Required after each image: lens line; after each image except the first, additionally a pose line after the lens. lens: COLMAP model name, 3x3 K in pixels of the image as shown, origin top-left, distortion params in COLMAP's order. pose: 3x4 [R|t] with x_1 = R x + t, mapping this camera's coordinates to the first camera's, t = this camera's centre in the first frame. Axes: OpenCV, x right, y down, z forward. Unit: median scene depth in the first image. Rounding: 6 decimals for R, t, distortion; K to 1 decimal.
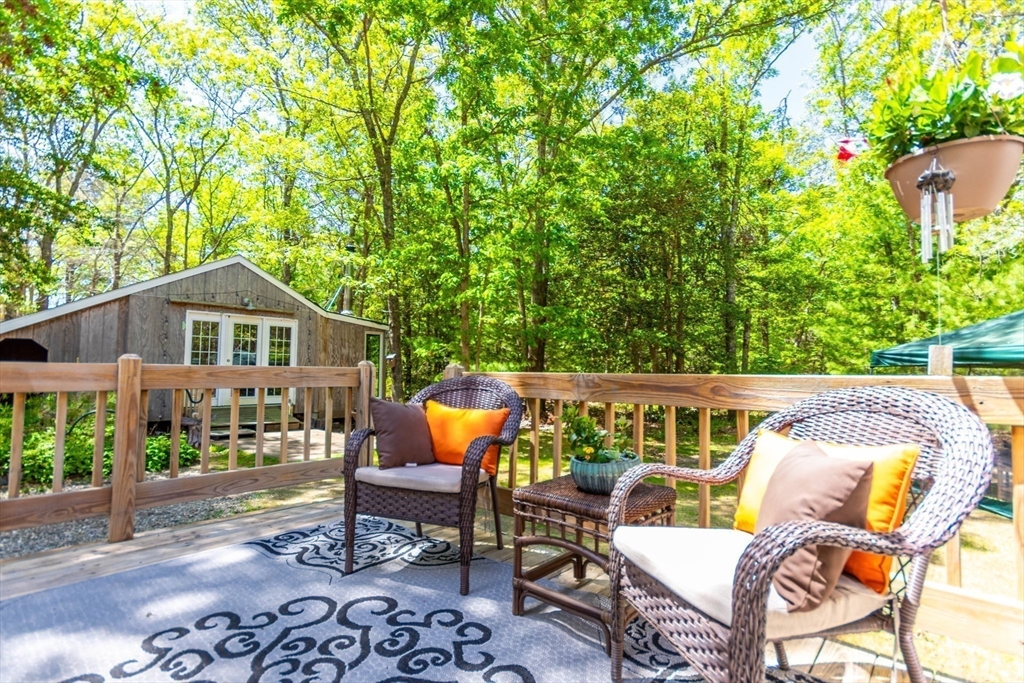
lens RADIAL K [[491.8, 0, 512.6], [0, 491.8, 344.6], [0, 0, 1]] dist [0.002621, 0.001020]
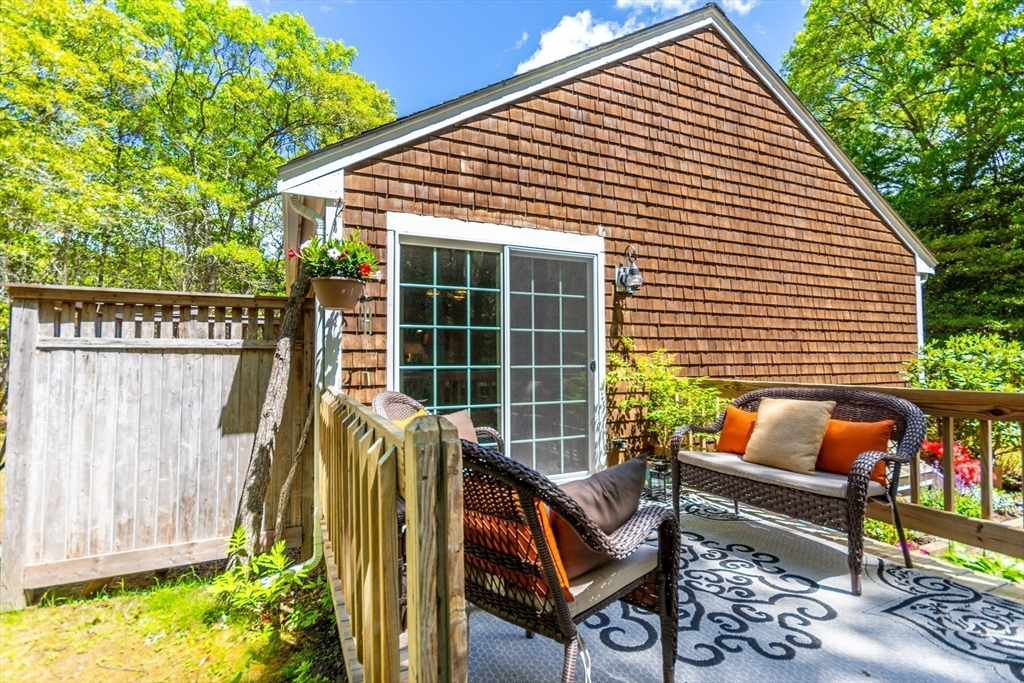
lens RADIAL K [[491.8, 0, 512.7], [0, 491.8, 345.6], [0, 0, 1]] dist [0.002621, 0.001020]
pose [[-0.919806, 0.002346, 0.392367, -0.514716], [-0.028230, 0.996995, -0.072140, 0.021962], [-0.391357, -0.077432, -0.916975, 2.250613]]
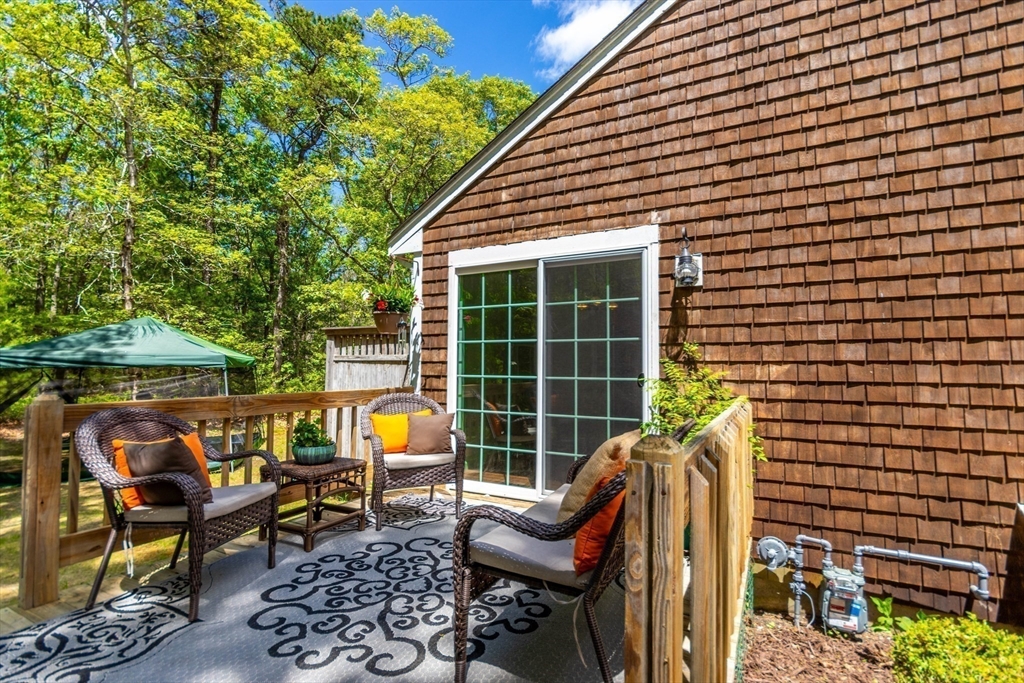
lens RADIAL K [[491.8, 0, 515.4], [0, 491.8, 345.0], [0, 0, 1]] dist [0.002621, 0.001020]
pose [[-0.234586, 0.027057, 0.971719, -1.836664], [-0.058568, 0.997403, -0.041911, -0.092982], [-0.970329, -0.066744, -0.232392, 0.827780]]
